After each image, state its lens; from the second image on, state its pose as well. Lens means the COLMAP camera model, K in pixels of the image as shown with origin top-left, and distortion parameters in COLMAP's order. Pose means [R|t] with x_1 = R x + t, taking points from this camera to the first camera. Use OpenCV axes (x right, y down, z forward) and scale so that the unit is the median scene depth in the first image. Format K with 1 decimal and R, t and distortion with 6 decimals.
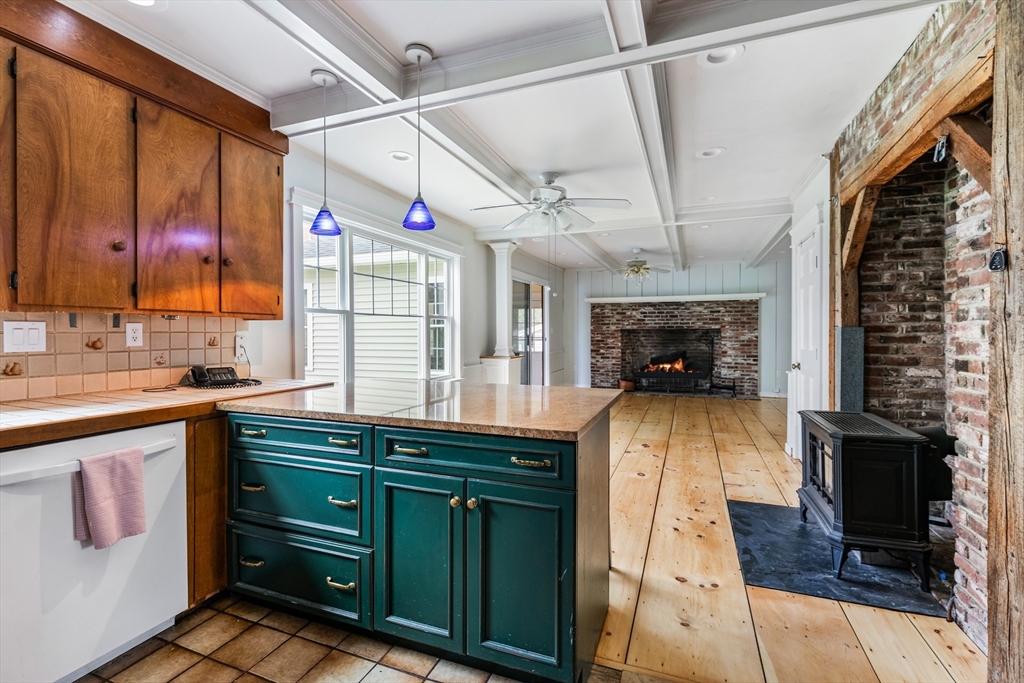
lens RADIAL K [[453.7, 0, 514.9], [0, 453.7, 335.0], [0, 0, 1]] dist [0.000645, -0.000043]
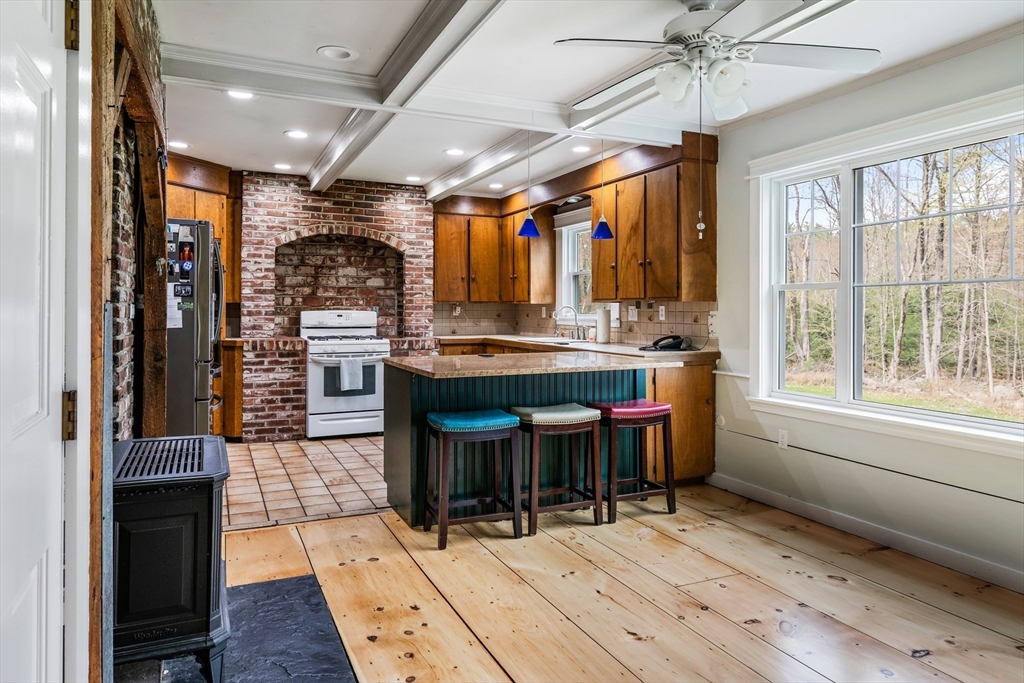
lens RADIAL K [[664.6, 0, 512.2], [0, 664.6, 304.6], [0, 0, 1]] dist [0.001447, -0.001484]
pose [[-0.700084, -0.005680, -0.714038, 0.322366], [-0.007157, 0.999974, -0.000937, -0.006471], [0.714025, 0.004455, -0.700106, 0.601165]]
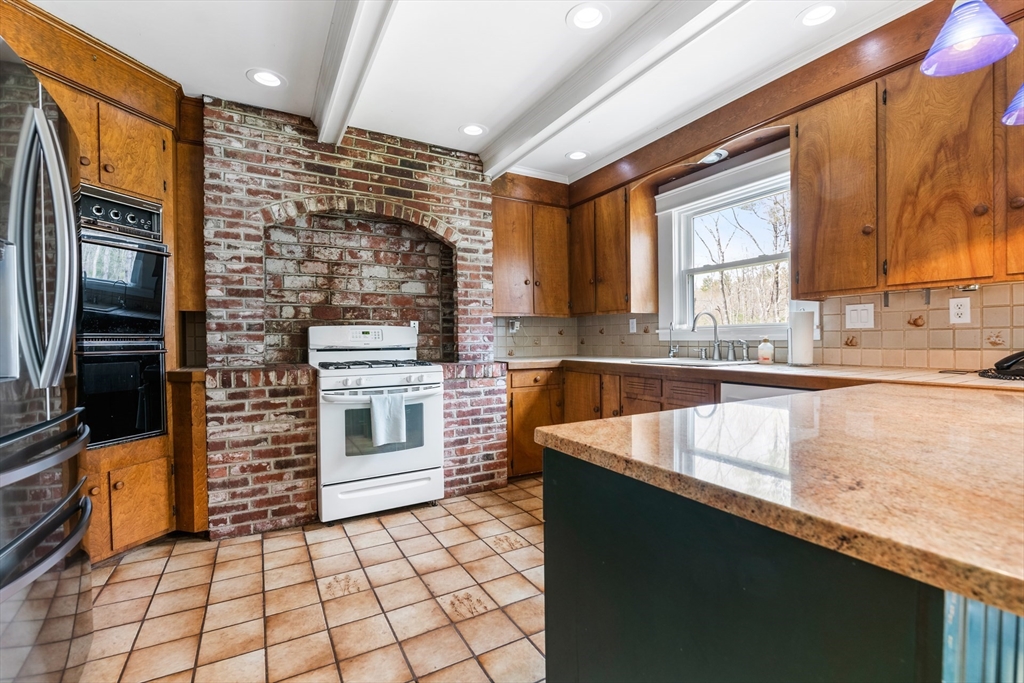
lens RADIAL K [[459.4, 0, 518.1], [0, 459.4, 344.5], [0, 0, 1]] dist [-0.001959, -0.000430]
pose [[-0.630905, 0.016473, -0.775685, 0.115988], [0.006047, 0.999849, 0.016315, 0.012417], [0.775836, 0.005603, -0.630909, 0.236473]]
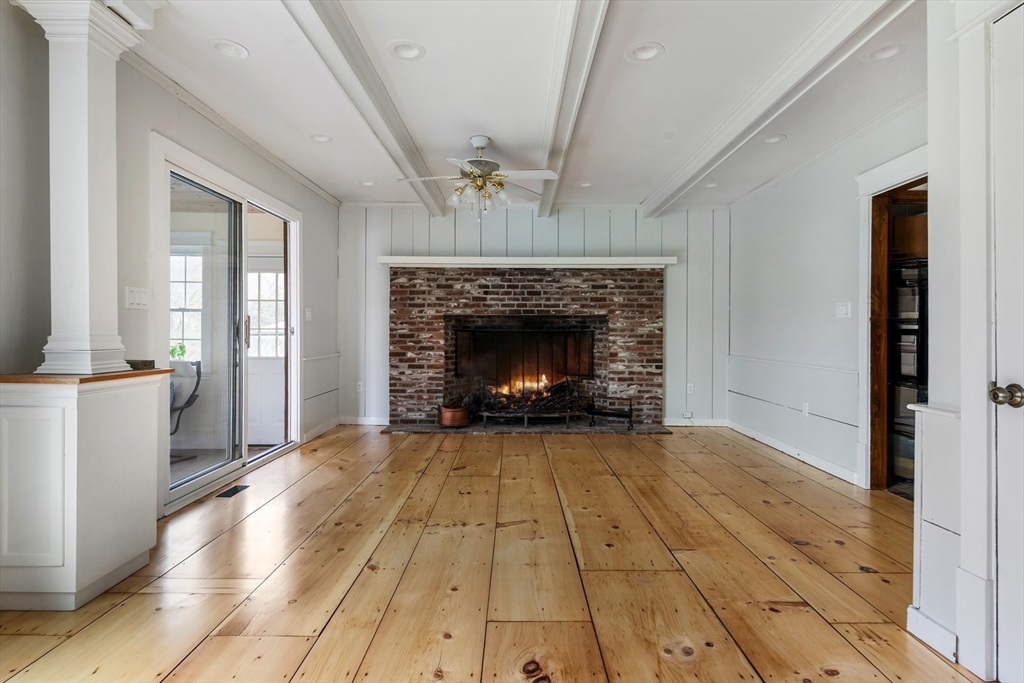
lens RADIAL K [[531.9, 0, 513.4], [0, 531.9, 333.2], [0, 0, 1]] dist [0.000198, -0.000013]
pose [[0.933304, 0.004575, 0.359057, 0.086014], [-0.002727, 0.999980, -0.005654, 0.014312], [-0.359076, 0.004298, 0.933298, 0.395156]]
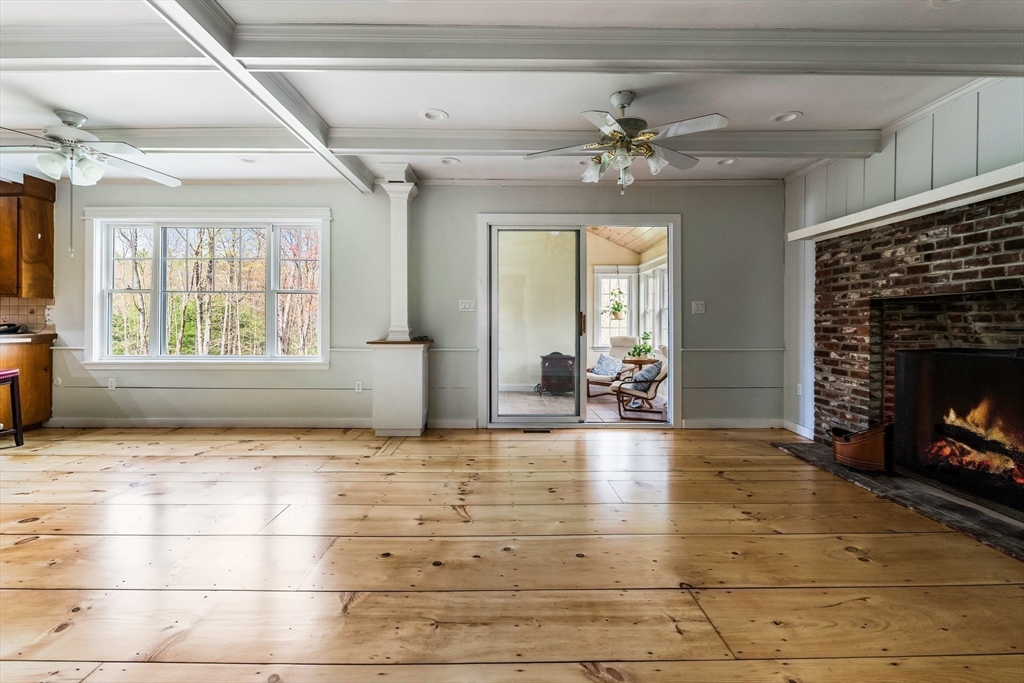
lens RADIAL K [[456.1, 0, 509.3], [0, 456.1, 322.7], [0, 0, 1]] dist [-0.011347, -0.000473]
pose [[0.371346, 0.005719, -0.928477, 0.511997], [-0.012467, 0.999922, 0.001173, 0.010465], [0.928411, 0.011140, 0.371388, 0.641647]]
